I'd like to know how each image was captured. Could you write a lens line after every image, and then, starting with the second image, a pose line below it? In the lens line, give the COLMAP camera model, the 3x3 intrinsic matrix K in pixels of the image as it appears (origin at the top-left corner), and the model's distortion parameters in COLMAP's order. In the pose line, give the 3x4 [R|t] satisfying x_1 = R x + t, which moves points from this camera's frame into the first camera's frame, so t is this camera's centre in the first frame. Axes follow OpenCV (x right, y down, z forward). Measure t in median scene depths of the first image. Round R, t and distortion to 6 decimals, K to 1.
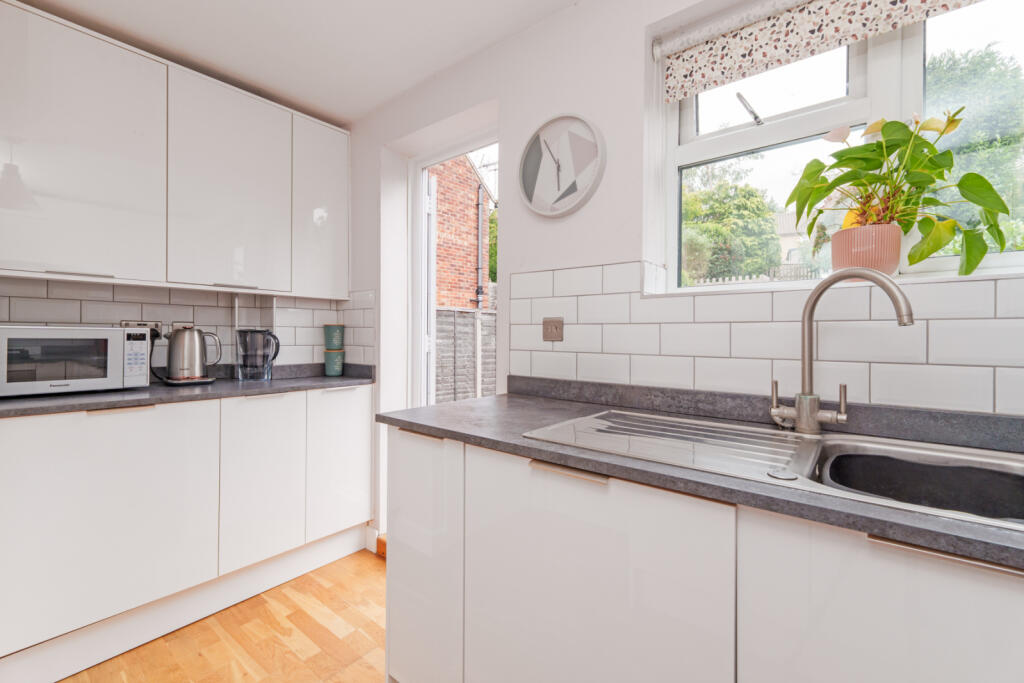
lens RADIAL K [[440.6, 0, 516.1], [0, 440.6, 333.6], [0, 0, 1]] dist [-0.000133, -0.000480]
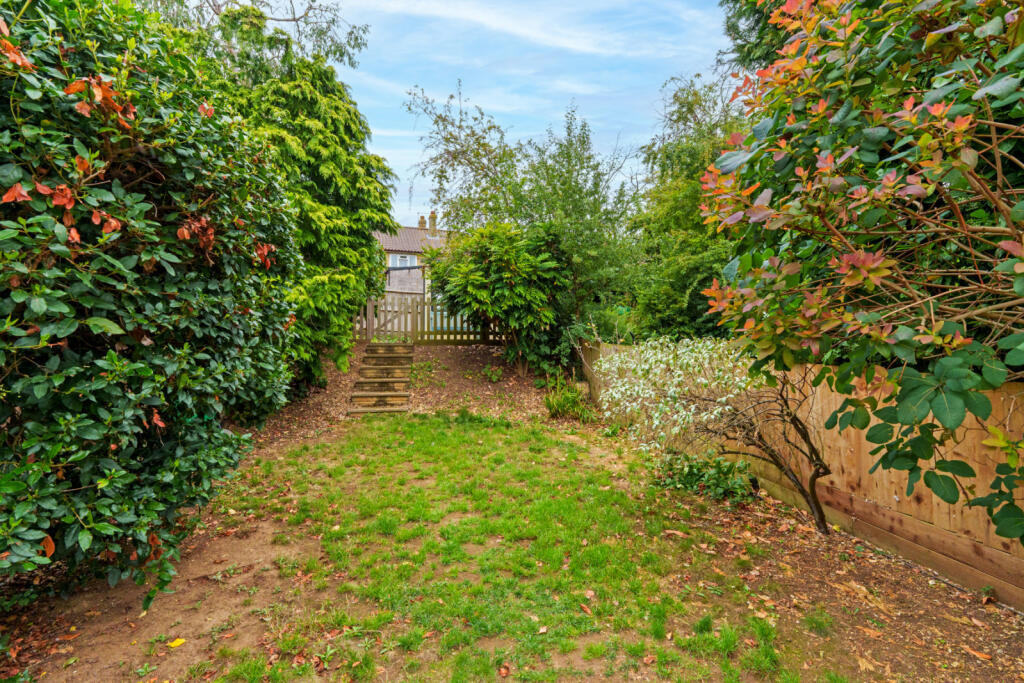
lens RADIAL K [[455.6, 0, 516.5], [0, 455.6, 337.3], [0, 0, 1]] dist [0.000947, 0.000056]
pose [[0.637453, 0.018081, 0.770277, 3.693481], [0.002402, 0.999673, -0.025453, -1.141582], [-0.770486, 0.018075, 0.637201, 6.900210]]
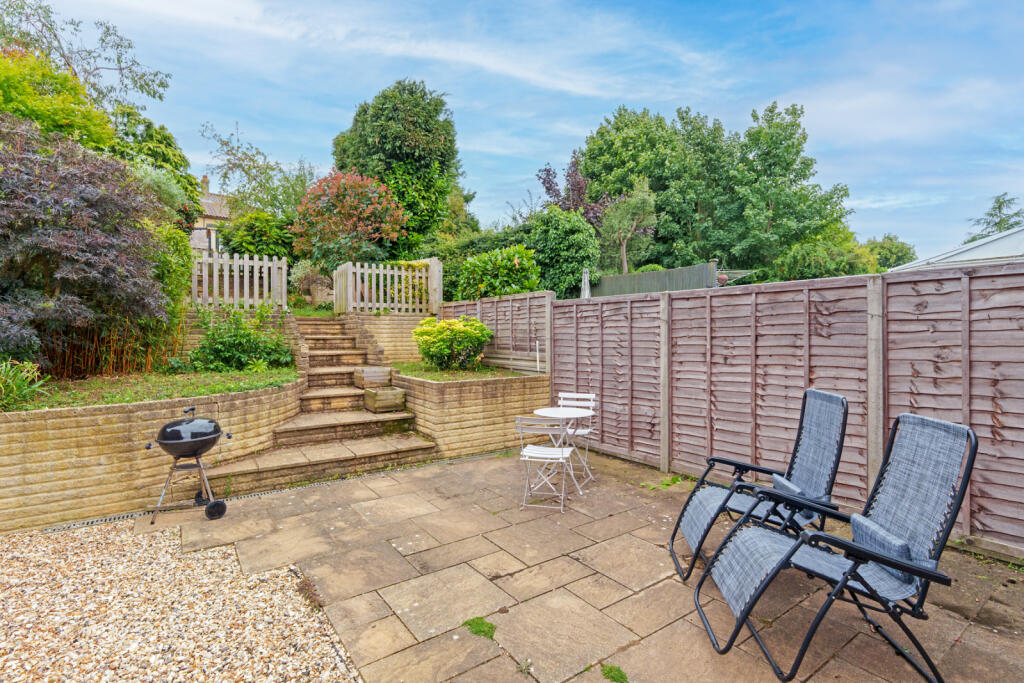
lens RADIAL K [[481.2, 0, 512.0], [0, 481.2, 336.5], [0, 0, 1]] dist [-0.009599, -0.000596]
pose [[0.281769, -0.012889, 0.959396, -0.778996], [-0.002635, 0.999896, 0.014206, -0.057154], [-0.959479, -0.006531, 0.281706, 2.342123]]
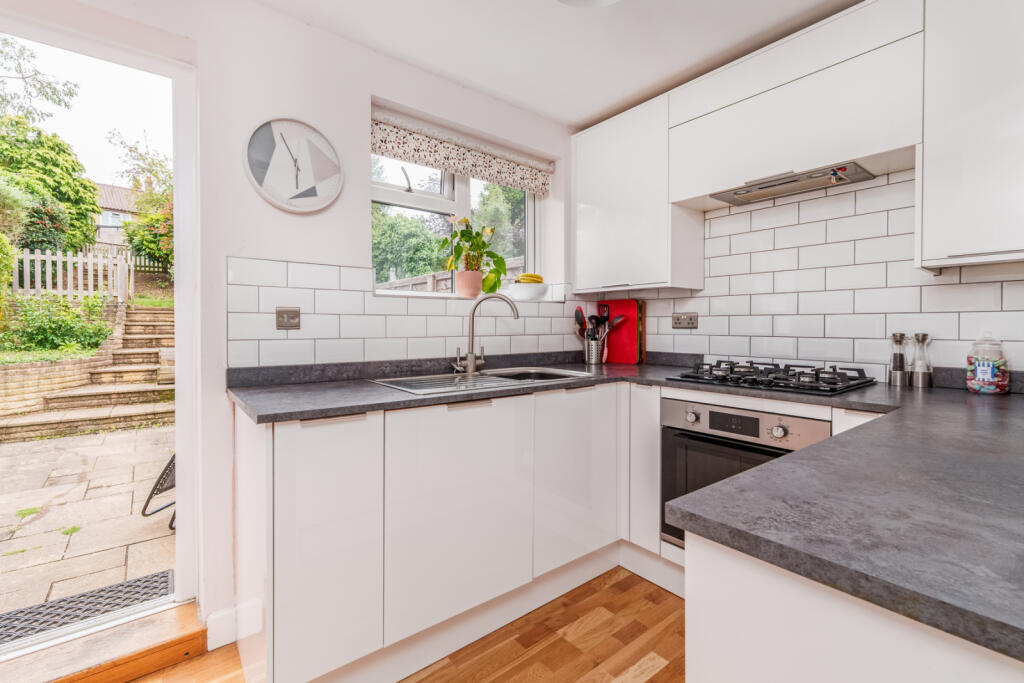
lens RADIAL K [[440.6, 0, 504.8], [0, 440.6, 334.8], [0, 0, 1]] dist [-0.000133, -0.000480]
pose [[0.223490, -0.024751, 0.974392, -0.836553], [-0.003936, 0.999646, 0.026295, -0.000364], [-0.974698, -0.009712, 0.223314, 0.265813]]
